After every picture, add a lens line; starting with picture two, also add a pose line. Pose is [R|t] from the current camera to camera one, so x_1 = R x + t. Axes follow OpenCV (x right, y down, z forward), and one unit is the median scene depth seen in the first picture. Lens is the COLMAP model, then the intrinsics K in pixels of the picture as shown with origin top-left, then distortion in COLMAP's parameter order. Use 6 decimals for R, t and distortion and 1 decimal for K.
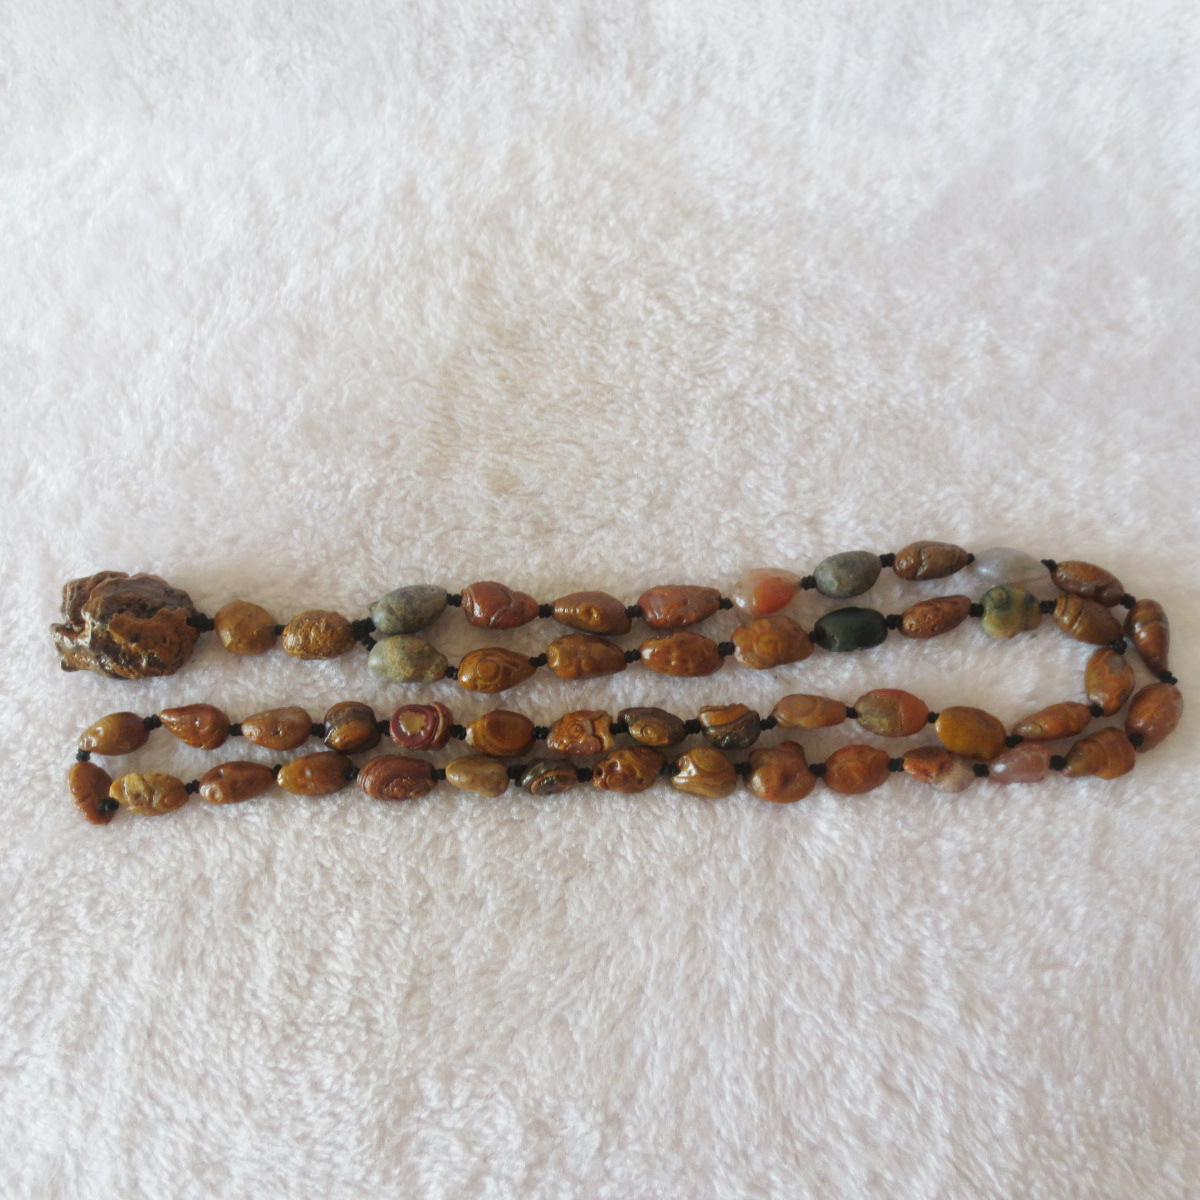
lens RADIAL K [[1115.6, 0, 612.7], [0, 1115.6, 597.7], [0, 0, 1]] dist [-0.029528, 0.000000]
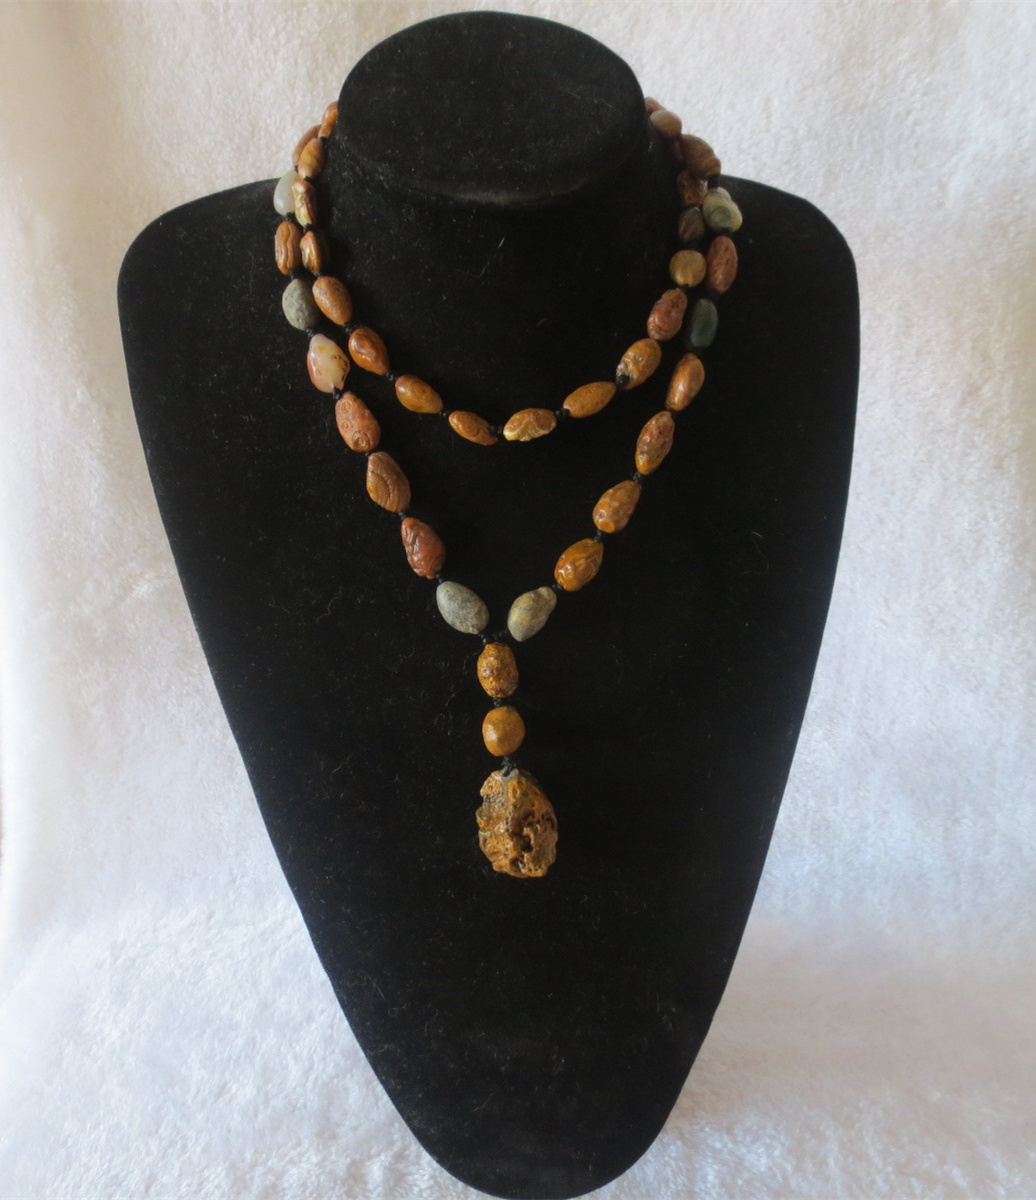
lens RADIAL K [[1122.1, 0, 488.7], [0, 1122.1, 577.5], [0, 0, 1]] dist [-0.034469, 0.000000]
pose [[0.998315, -0.005159, -0.057798, -0.062409], [-0.038609, 0.684507, -0.727983, 0.571288], [0.043319, 0.728988, 0.683155, -0.650634]]
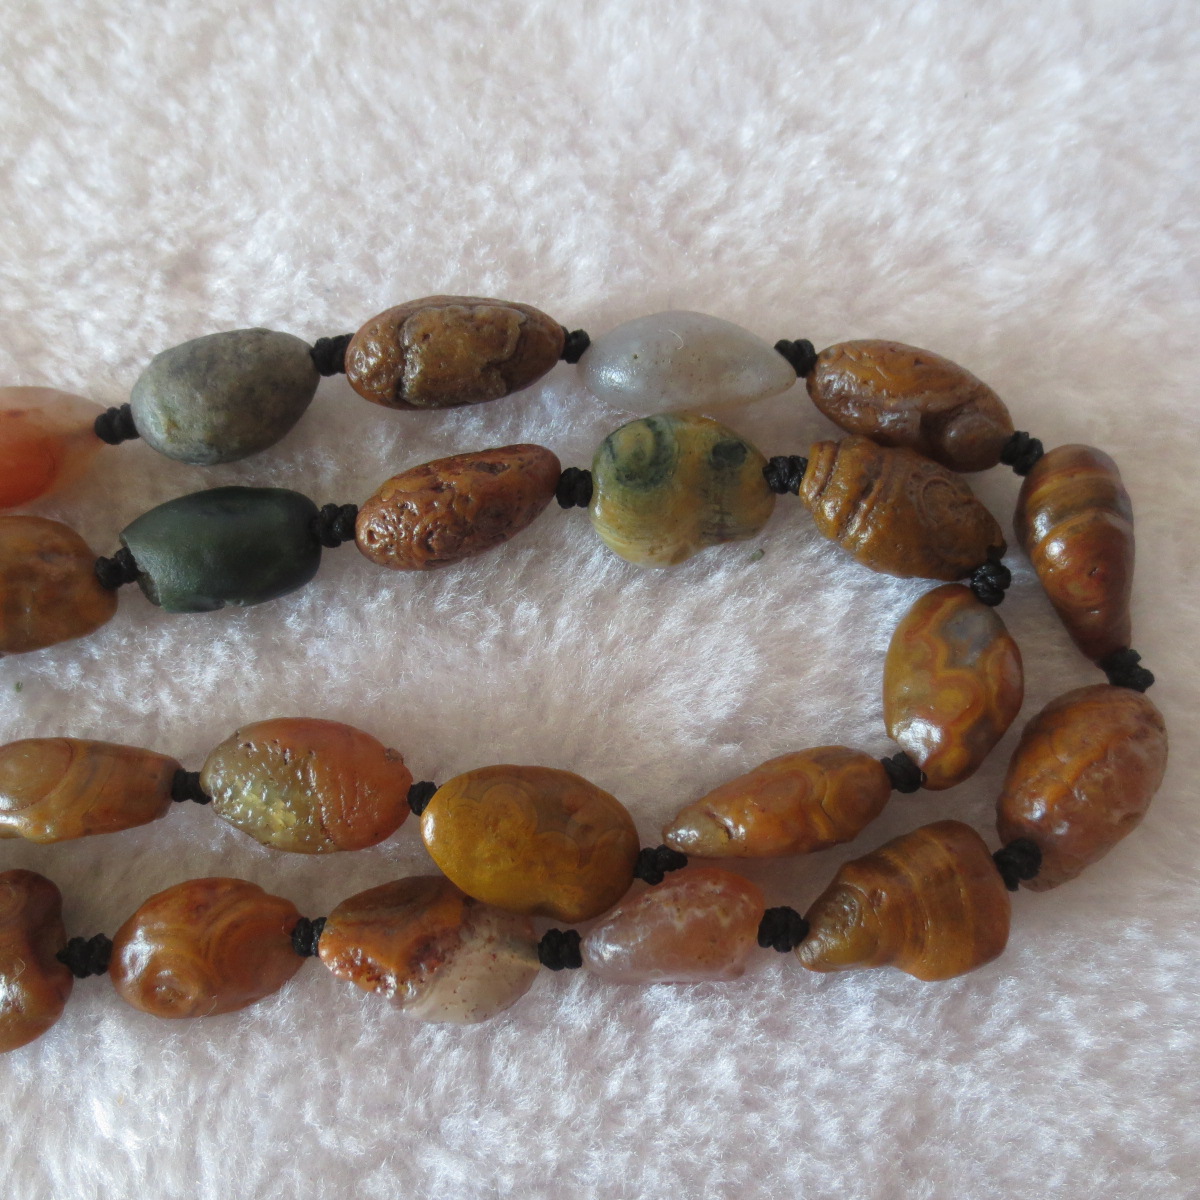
lens RADIAL K [[1157.8, 0, 605.2], [0, 1157.8, 602.3], [0, 0, 1]] dist [-0.027260, 0.000000]
pose [[0.998938, -0.018923, -0.042001, 0.356591], [0.022648, 0.995678, 0.090068, 0.014867], [0.040115, -0.090924, 0.995050, 0.642111]]
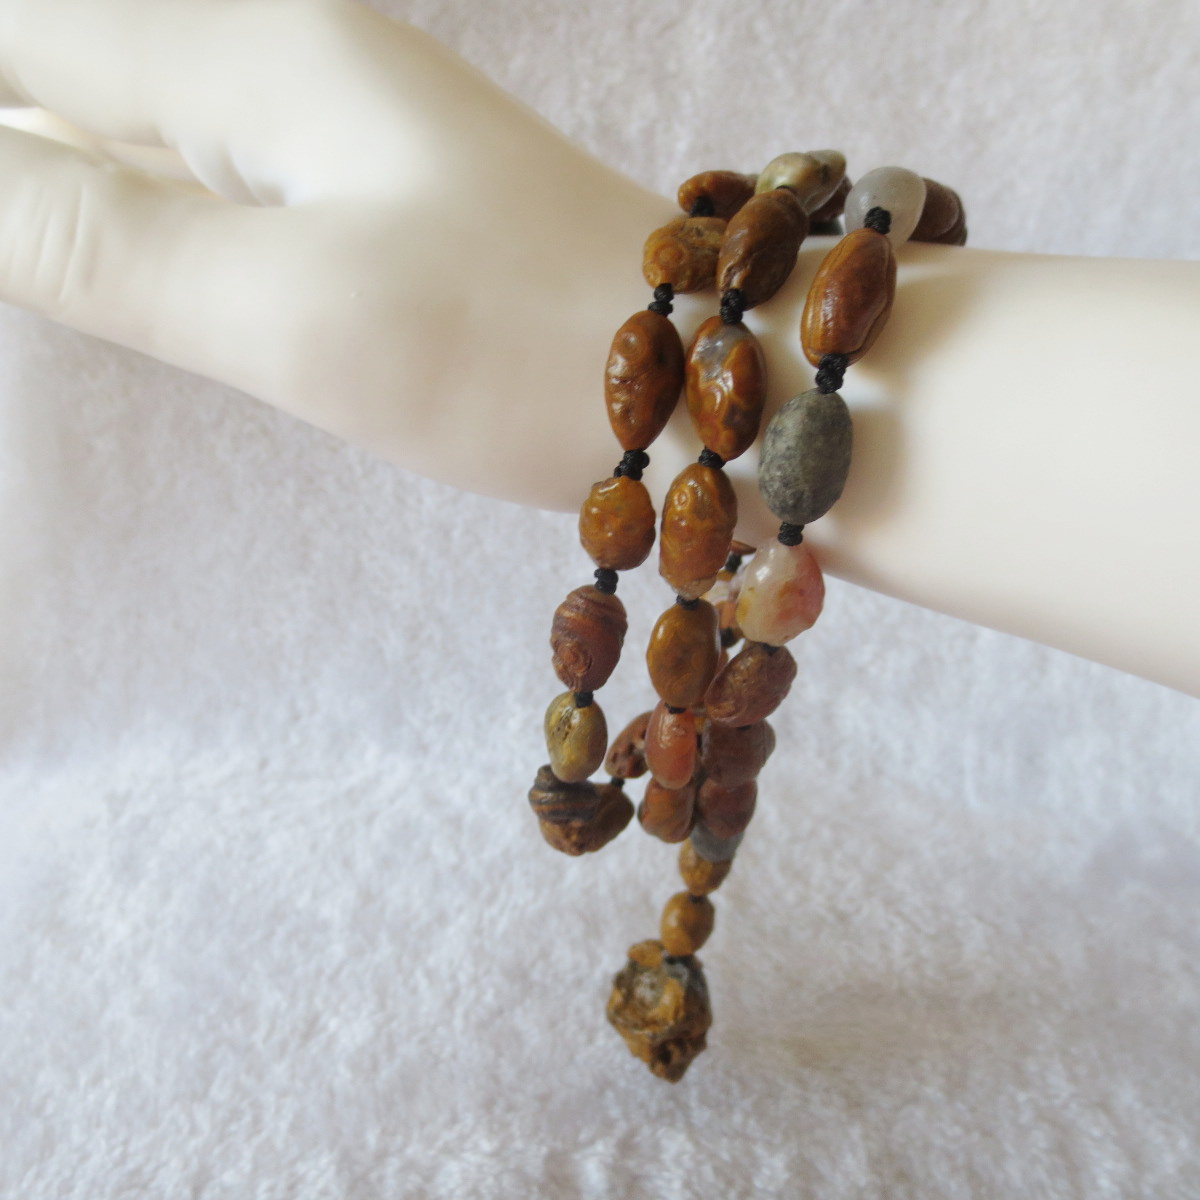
lens RADIAL K [[1115.6, 0, 598.9], [0, 1115.6, 592.9], [0, 0, 1]] dist [-0.029528, 0.000000]
pose [[0.990901, 0.091020, 0.099153, -0.449240], [0.000501, 0.734176, -0.678959, 0.290300], [-0.134595, 0.672830, 0.727450, 0.006490]]
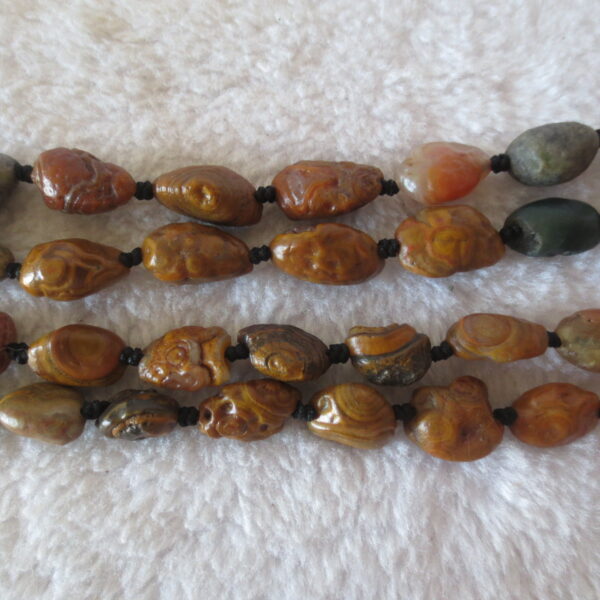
lens RADIAL K [[557.8, 0, 303.7], [0, 557.8, 300.6], [0, 0, 1]] dist [-0.029528, 0.000000]
pose [[0.999626, 0.027301, 0.001641, 0.046474], [-0.027243, 0.988618, 0.147959, 0.026766], [0.002418, -0.147949, 0.988992, 0.631142]]
